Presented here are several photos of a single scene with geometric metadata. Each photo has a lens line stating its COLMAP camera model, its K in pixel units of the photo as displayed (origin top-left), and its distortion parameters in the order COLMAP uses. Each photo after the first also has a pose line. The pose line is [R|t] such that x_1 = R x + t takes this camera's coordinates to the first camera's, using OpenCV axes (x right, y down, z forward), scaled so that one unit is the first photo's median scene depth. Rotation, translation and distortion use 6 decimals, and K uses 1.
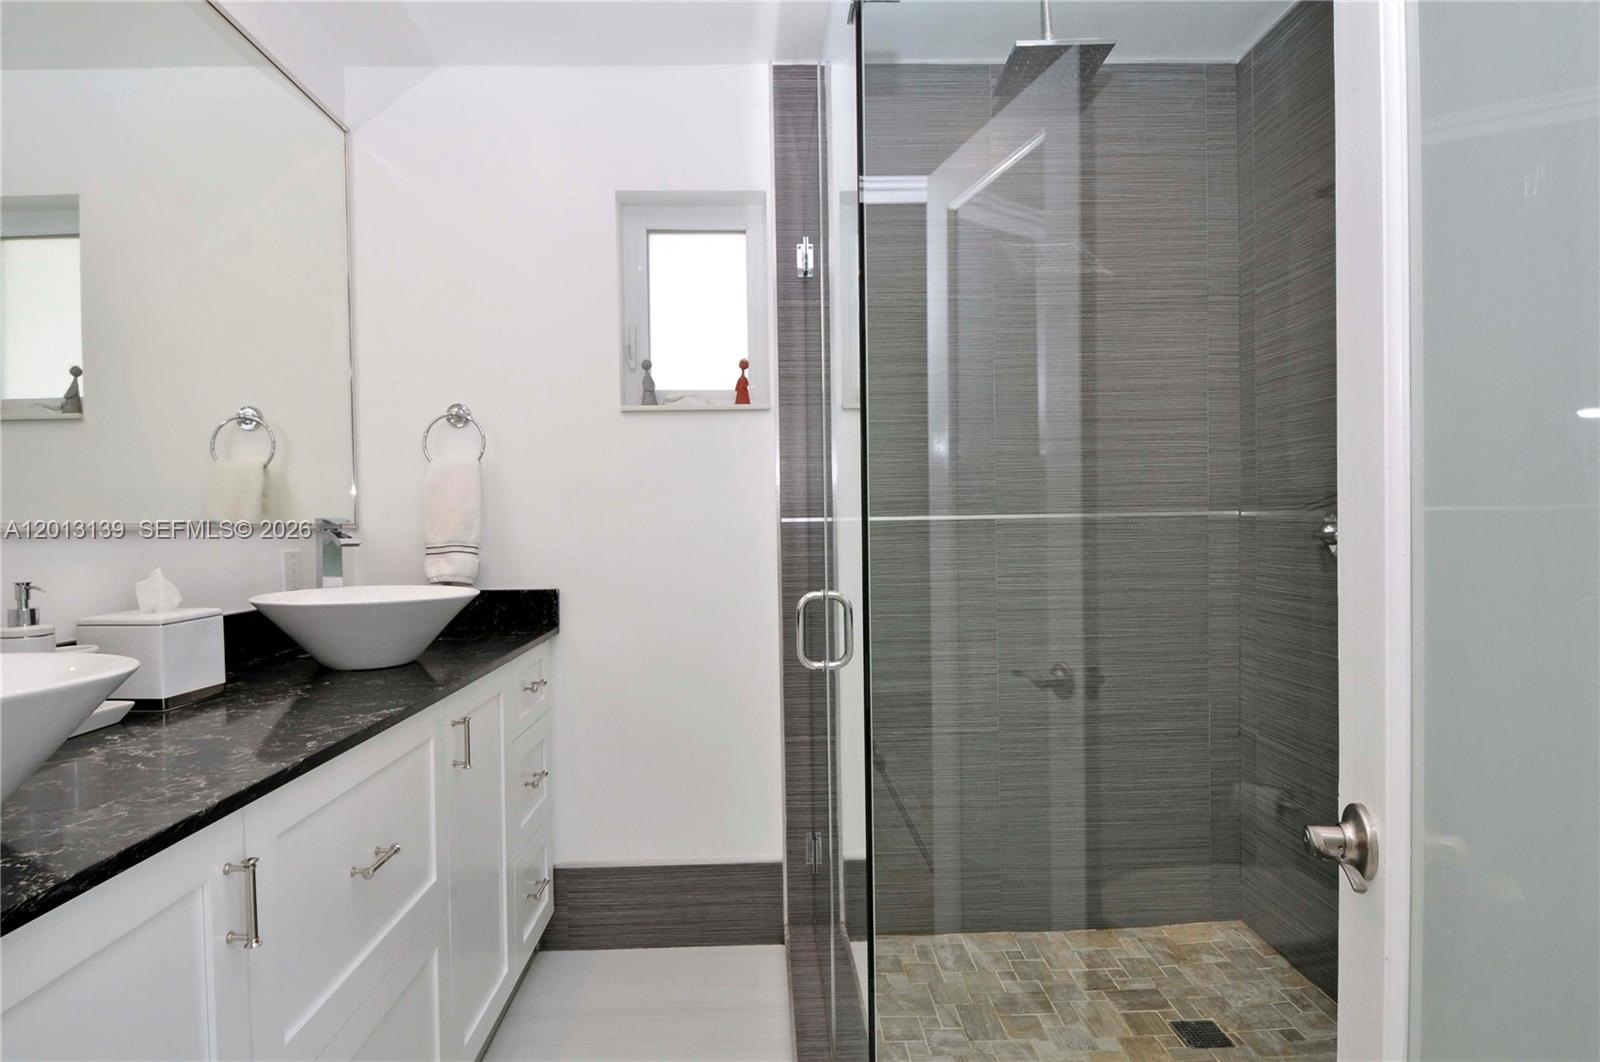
lens RADIAL K [[837.2, 0, 805.2], [0, 837.2, 531.1], [0, 0, 1]] dist [-0.007439, -0.002196]
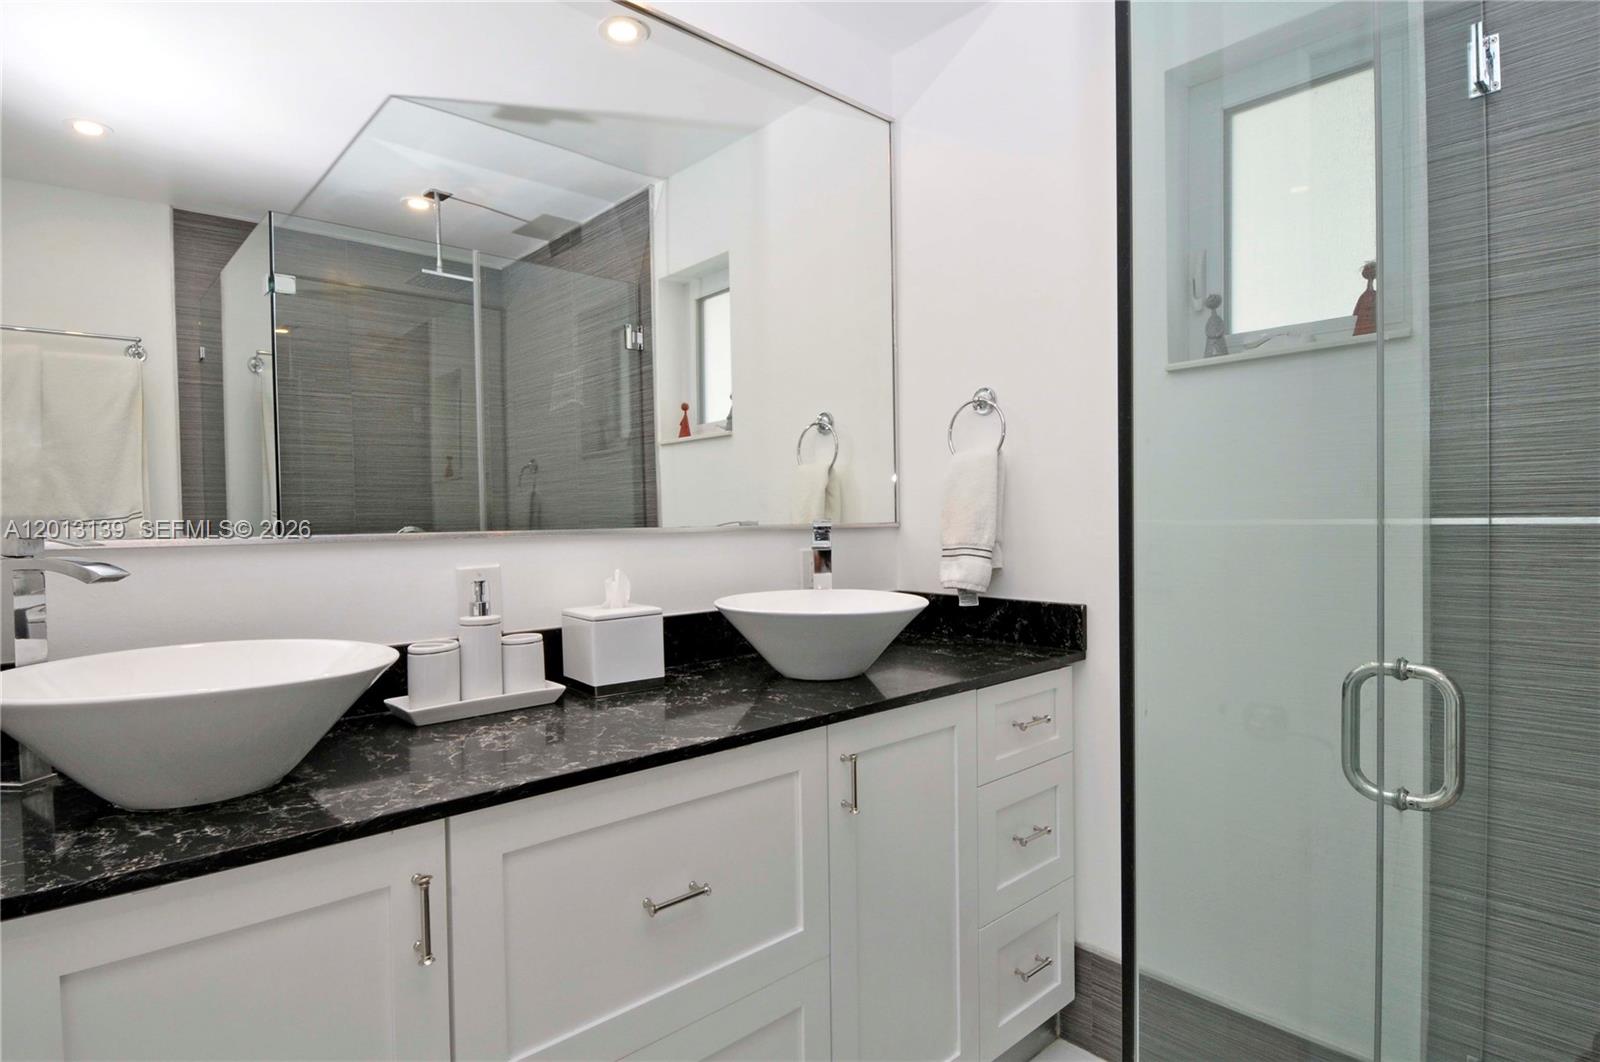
lens RADIAL K [[837.2, 0, 794.1], [0, 837.2, 534.4], [0, 0, 1]] dist [-0.007439, -0.002196]
pose [[0.623508, 0.019358, -0.781577, 0.162113], [0.000370, 0.999686, 0.025055, -0.018947], [0.781817, -0.015911, 0.623305, 0.295954]]
